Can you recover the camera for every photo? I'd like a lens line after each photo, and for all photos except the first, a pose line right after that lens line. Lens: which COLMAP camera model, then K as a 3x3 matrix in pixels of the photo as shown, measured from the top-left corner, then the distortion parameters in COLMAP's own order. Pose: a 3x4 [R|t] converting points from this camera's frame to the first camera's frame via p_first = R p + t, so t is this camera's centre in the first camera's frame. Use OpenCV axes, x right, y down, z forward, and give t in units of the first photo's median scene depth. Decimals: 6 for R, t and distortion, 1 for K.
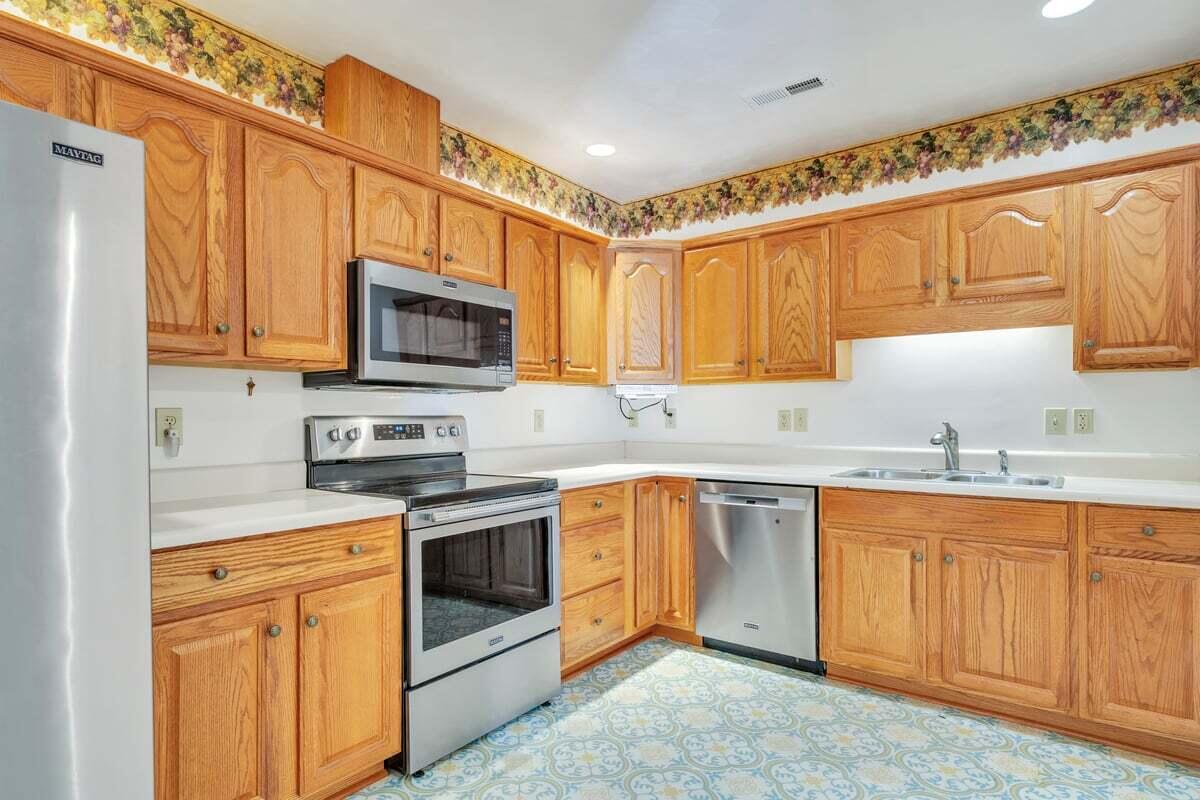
lens RADIAL K [[642.7, 0, 592.3], [0, 642.7, 412.7], [0, 0, 1]] dist [0.003552, -0.000301]
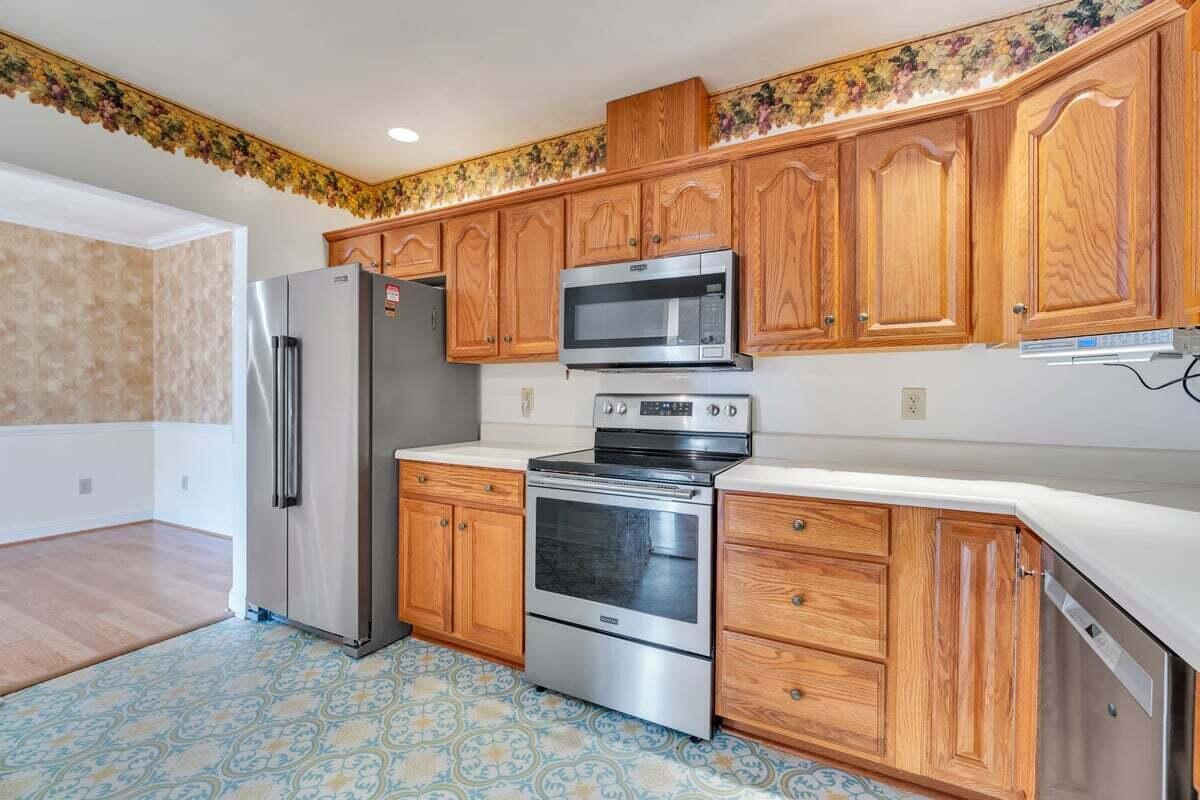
lens RADIAL K [[527.0, 0, 597.1], [0, 527.0, 394.8], [0, 0, 1]] dist [0.000298, 0.000008]
pose [[0.155667, 0.007267, -0.987783, 0.574094], [-0.003003, 0.999972, 0.006884, 0.000500], [0.987805, 0.001895, 0.155684, 0.755113]]
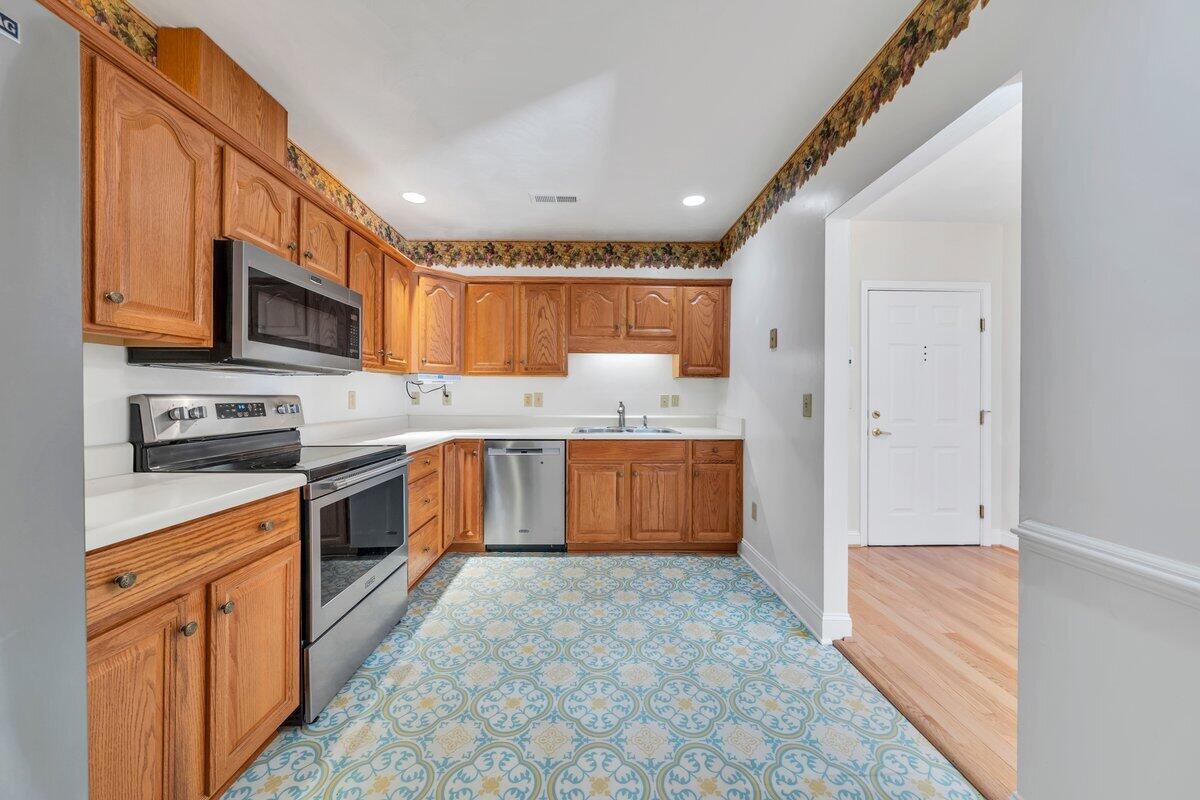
lens RADIAL K [[406.3, 0, 596.9], [0, 406.3, 395.5], [0, 0, 1]] dist [-0.001460, -0.000223]
pose [[0.790164, 0.009473, 0.612822, -0.251548], [-0.009994, 0.999947, -0.002571, 0.001758], [-0.612813, -0.004093, 0.790217, 0.122627]]
